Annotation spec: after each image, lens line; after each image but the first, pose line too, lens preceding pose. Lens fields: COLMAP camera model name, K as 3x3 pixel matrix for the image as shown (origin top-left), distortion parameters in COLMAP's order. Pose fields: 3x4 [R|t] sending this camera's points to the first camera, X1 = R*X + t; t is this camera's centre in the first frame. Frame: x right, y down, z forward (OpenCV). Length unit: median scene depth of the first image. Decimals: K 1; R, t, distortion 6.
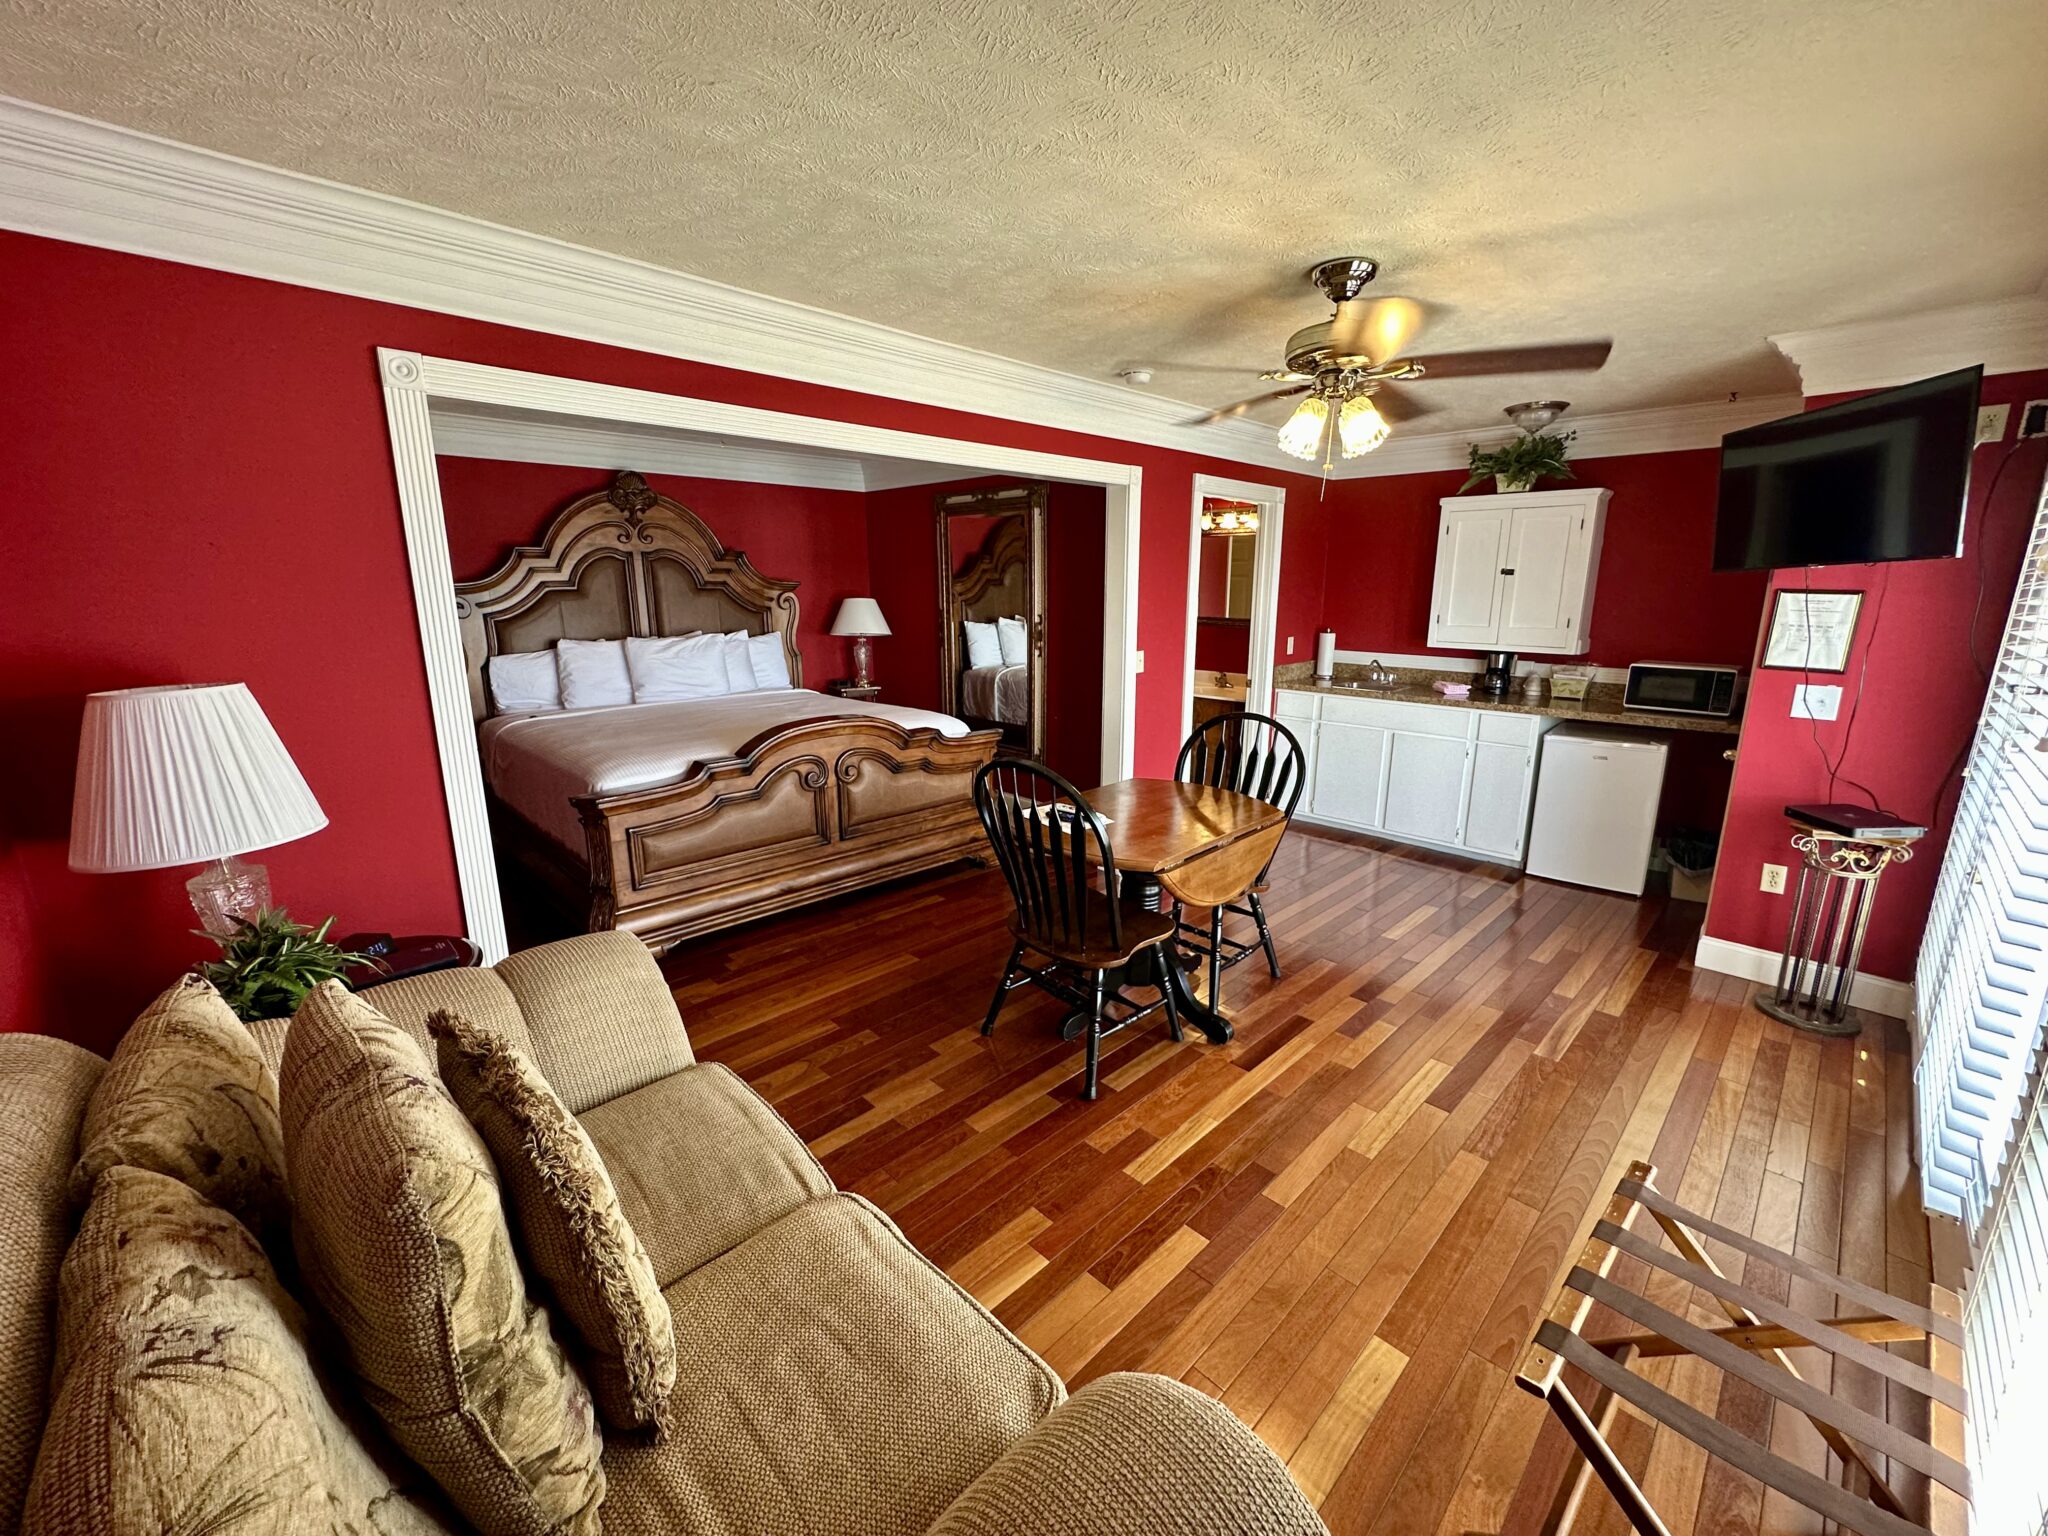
lens RADIAL K [[824.1, 0, 1024.2], [0, 824.1, 766.2], [0, 0, 1]] dist [-0.000871, 0.000171]
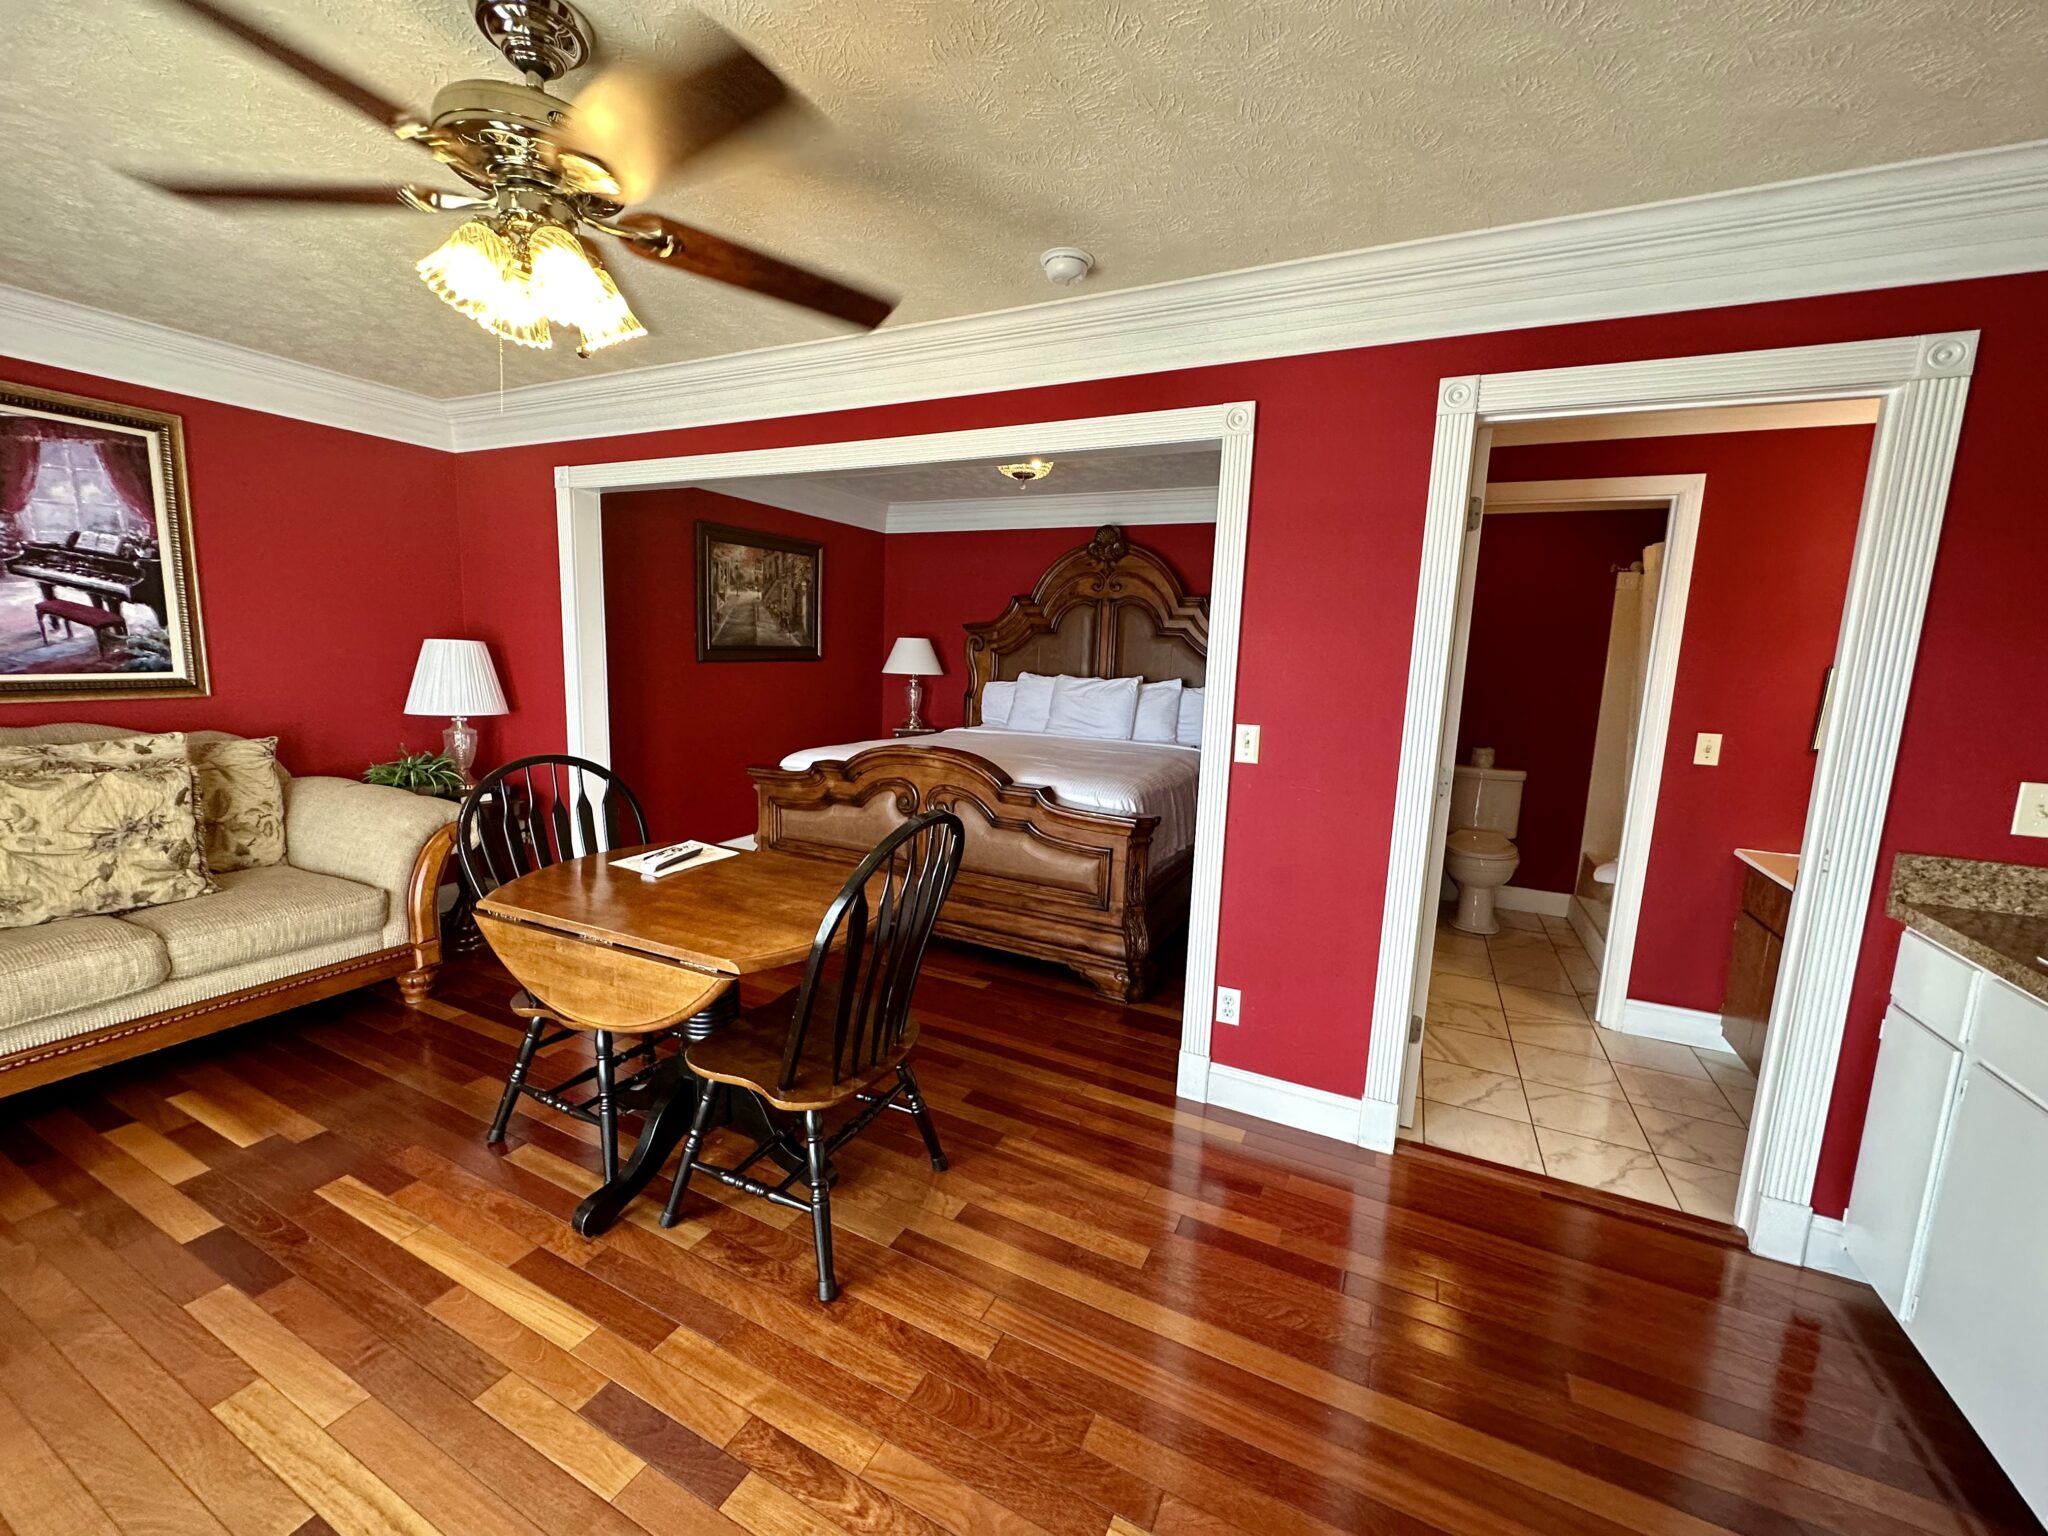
lens RADIAL K [[824.1, 0, 1016.2], [0, 824.1, 760.1], [0, 0, 1]] dist [-0.000871, 0.000171]
pose [[0.329491, 0.143777, -0.933147, 0.718934], [-0.248861, 0.966612, 0.061061, -0.129388], [0.910771, 0.212105, 0.354271, 0.769347]]
